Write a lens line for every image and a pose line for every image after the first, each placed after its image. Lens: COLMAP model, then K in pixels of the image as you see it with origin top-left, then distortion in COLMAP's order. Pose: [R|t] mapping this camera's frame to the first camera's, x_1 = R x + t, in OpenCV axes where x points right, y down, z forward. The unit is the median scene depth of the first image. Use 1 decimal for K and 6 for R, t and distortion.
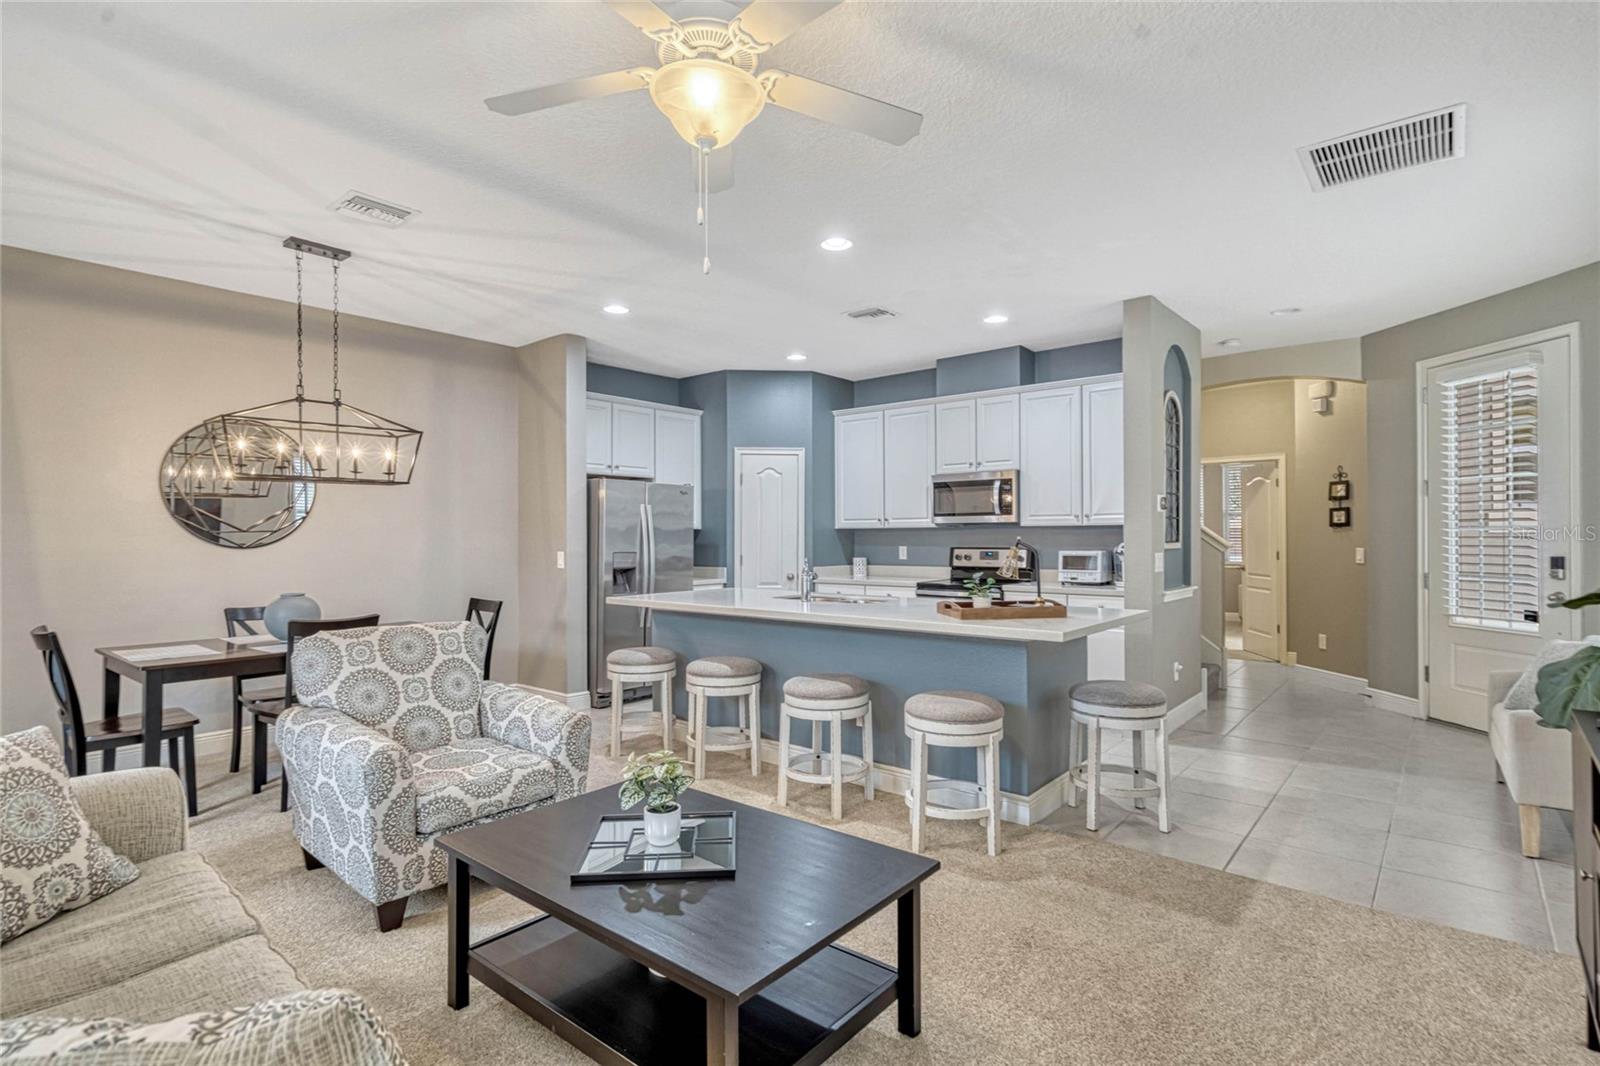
lens RADIAL K [[794.2, 0, 803.2], [0, 794.2, 523.3], [0, 0, 1]] dist [0.019373, 0.000468]
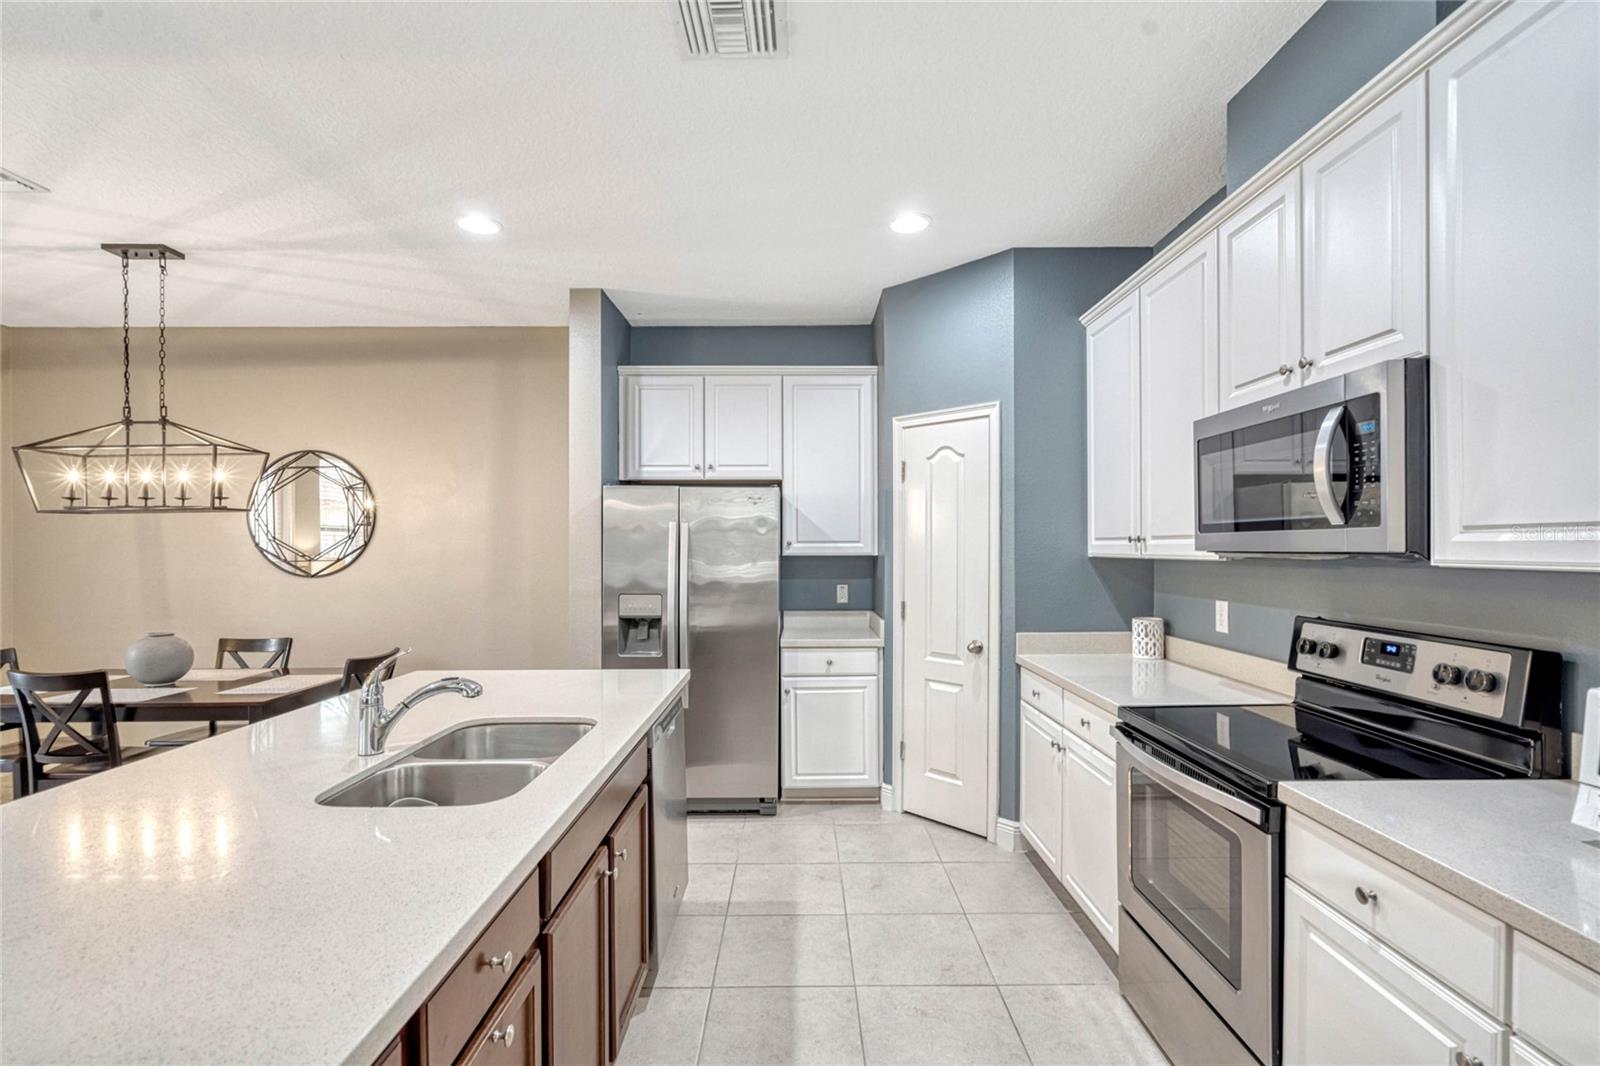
lens RADIAL K [[732.2, 0, 802.8], [0, 732.2, 545.5], [0, 0, 1]] dist [-0.002174, 0.000706]
pose [[0.642341, 0.001026, -0.766419, 0.334298], [0.013708, 0.999824, 0.012827, -0.009981], [0.766297, -0.018746, 0.642213, 0.699710]]
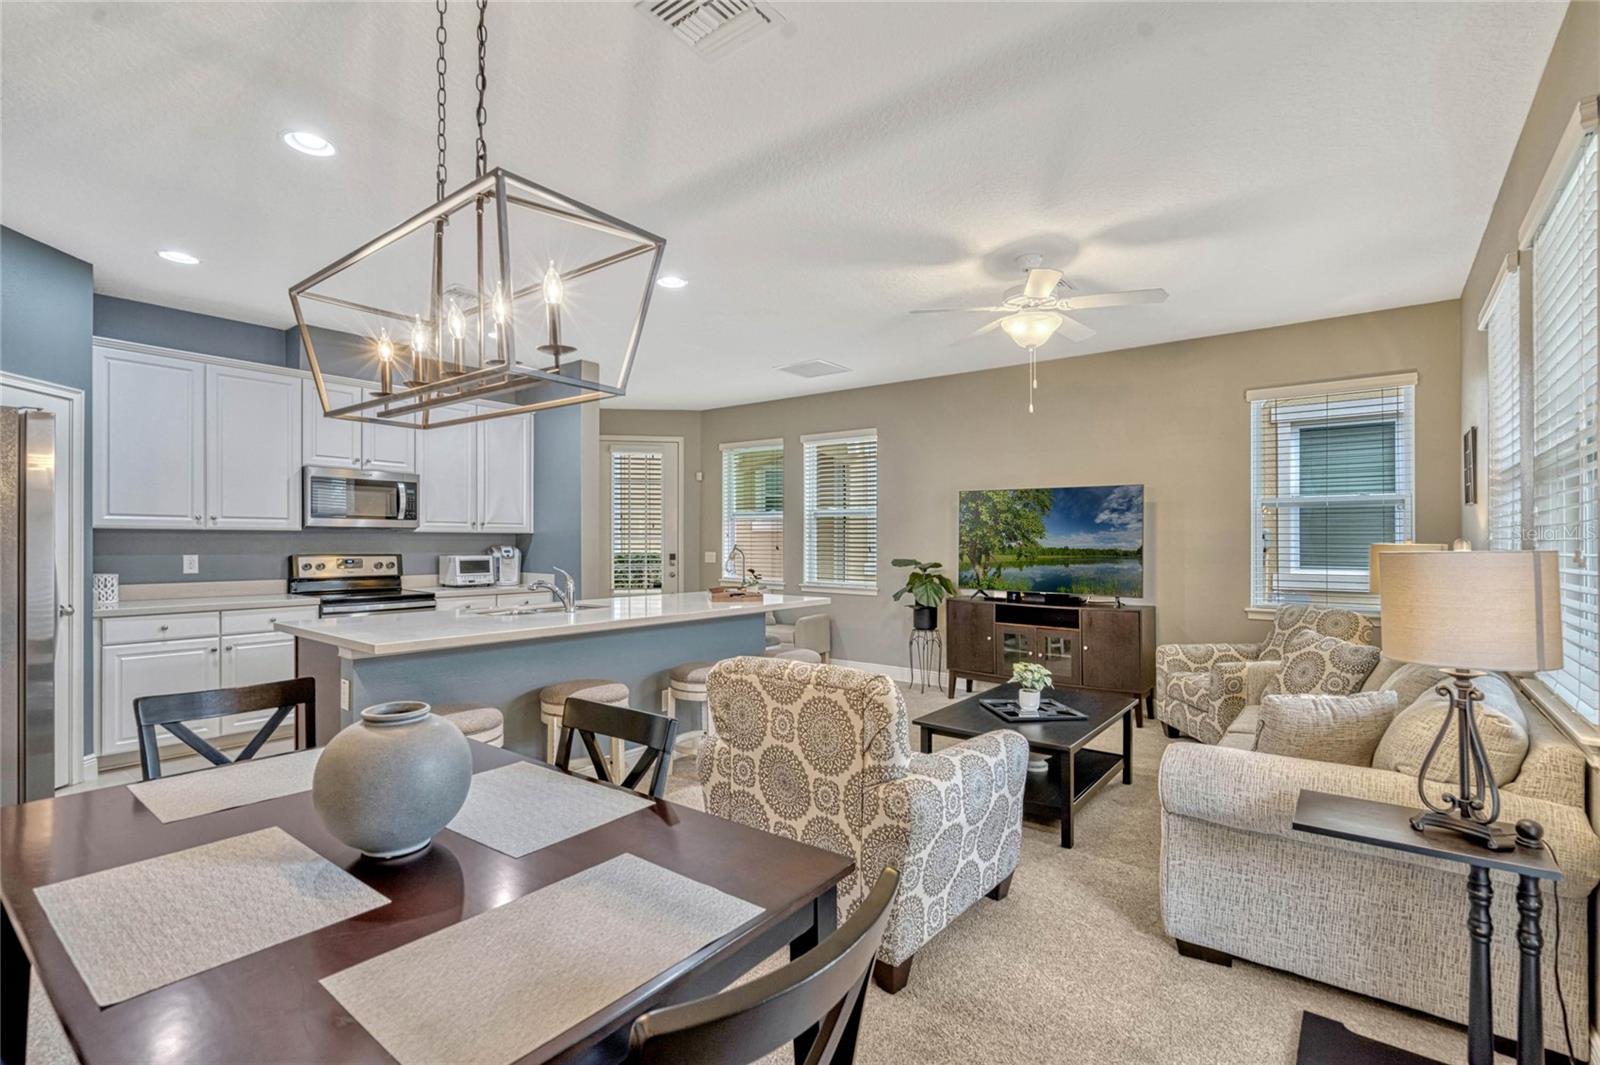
lens RADIAL K [[732.2, 0, 802.8], [0, 732.2, 545.0], [0, 0, 1]] dist [-0.002174, 0.000706]
pose [[-0.039264, 0.000109, 0.999229, -0.658261], [-0.021786, 0.999762, -0.000965, 0.010450], [-0.998991, -0.021807, -0.039252, 0.571075]]
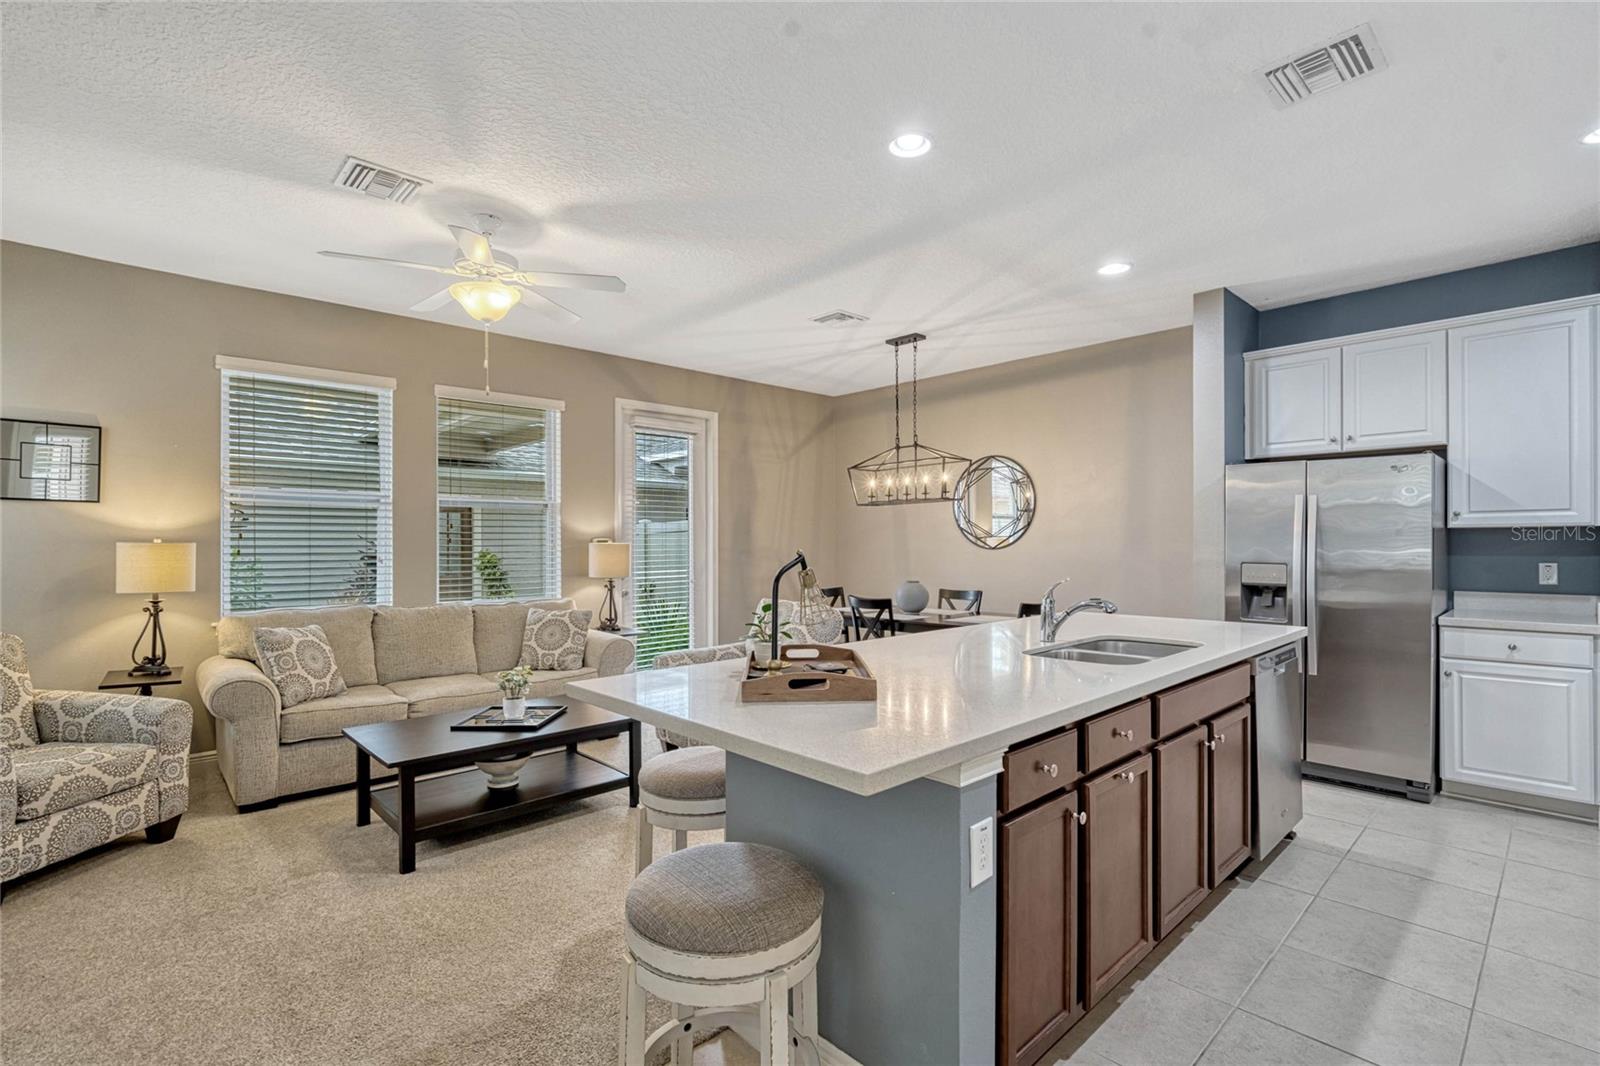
lens RADIAL K [[732.2, 0, 802.8], [0, 732.2, 545.5], [0, 0, 1]] dist [-0.002174, 0.000706]
pose [[-0.122145, 0.011066, -0.992451, 0.483389], [0.022505, 0.999712, 0.008377, 0.005896], [0.992257, -0.021312, -0.122359, 0.656902]]
